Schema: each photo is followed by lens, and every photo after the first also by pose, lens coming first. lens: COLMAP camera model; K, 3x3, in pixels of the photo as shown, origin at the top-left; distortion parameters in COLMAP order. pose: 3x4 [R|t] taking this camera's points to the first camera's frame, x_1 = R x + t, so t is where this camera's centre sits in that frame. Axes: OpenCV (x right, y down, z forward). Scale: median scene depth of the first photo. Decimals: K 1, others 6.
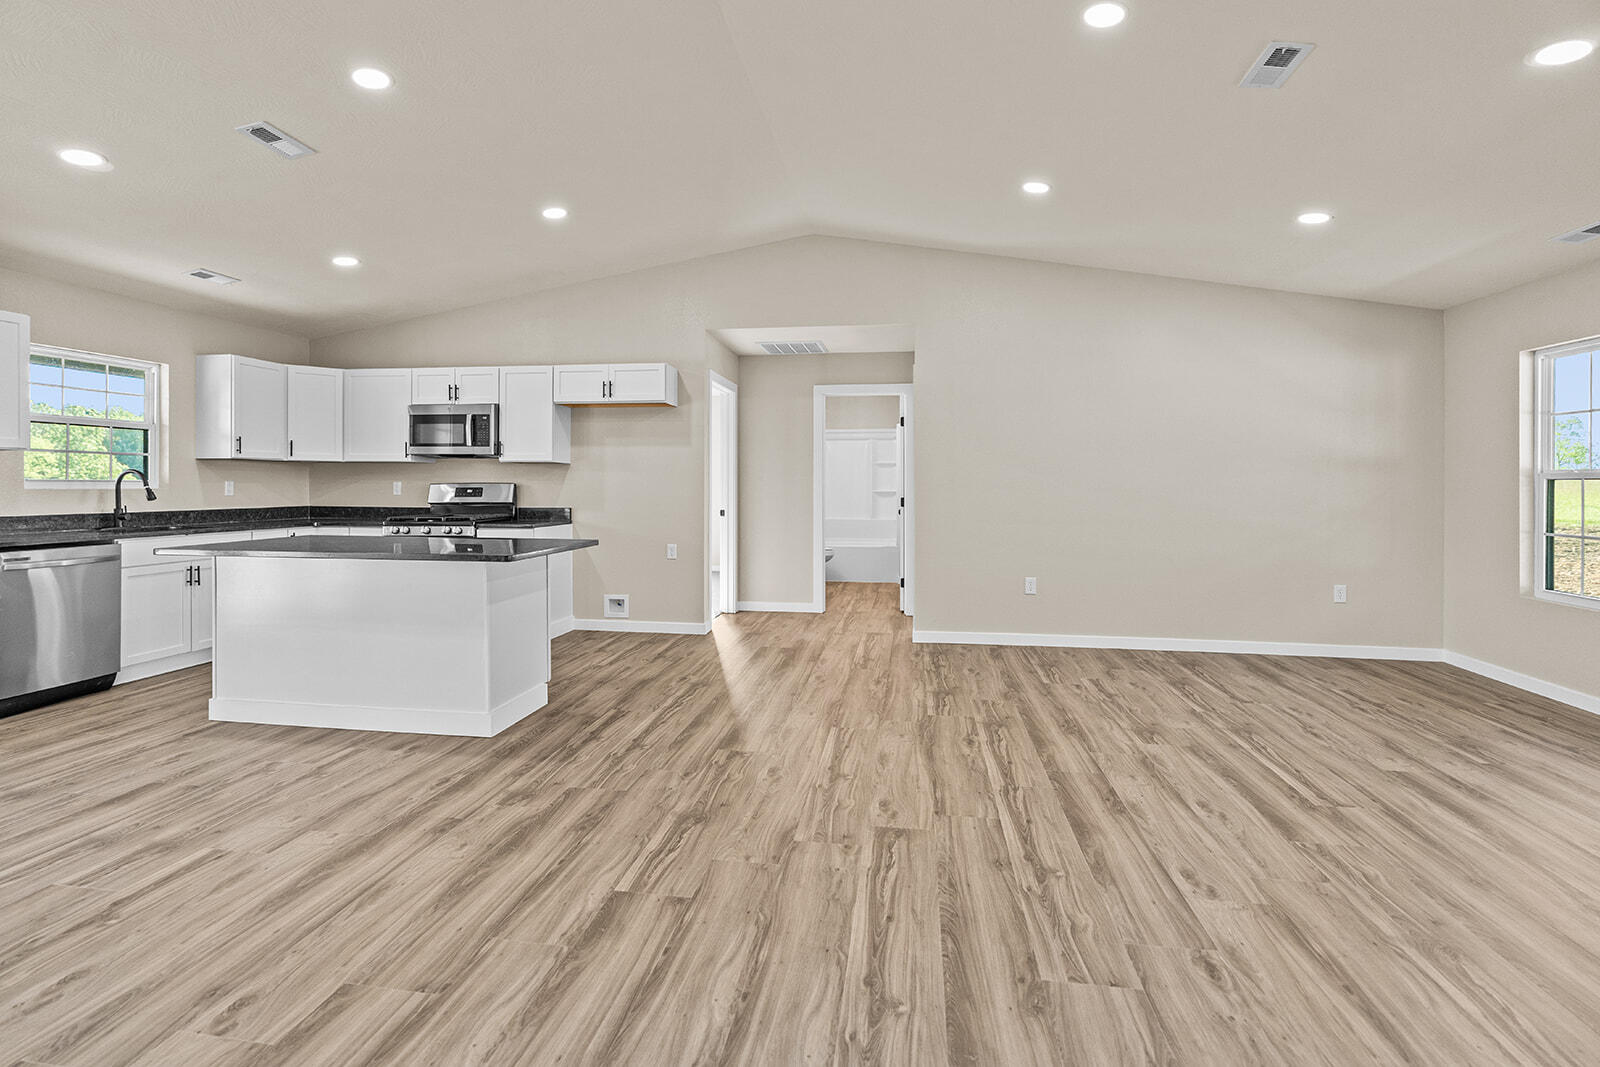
lens RADIAL K [[775.3, 0, 808.3], [0, 775.3, 489.0], [0, 0, 1]] dist [0.000345, 0.000180]
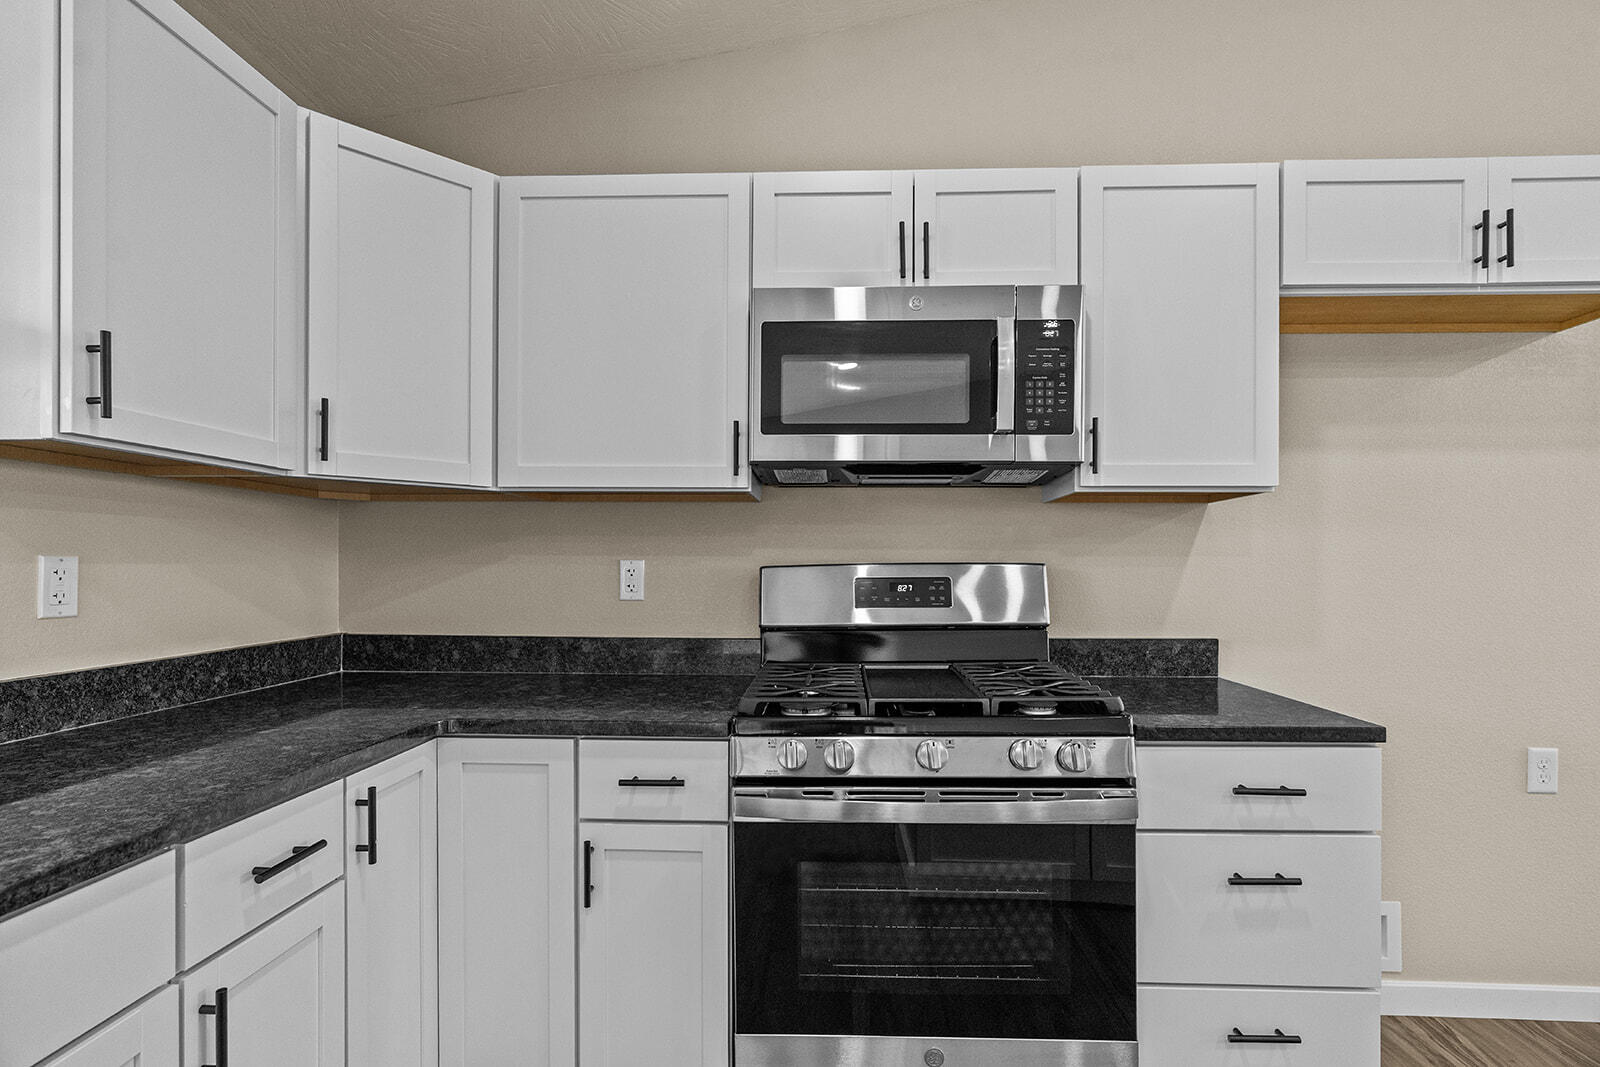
lens RADIAL K [[775.3, 0, 815.3], [0, 775.3, 565.7], [0, 0, 1]] dist [0.000345, 0.000180]
pose [[0.994823, 0.000742, 0.101616, -0.520318], [-0.000375, 0.999993, -0.003625, -0.005810], [-0.101618, 0.003569, 0.994817, 0.713195]]
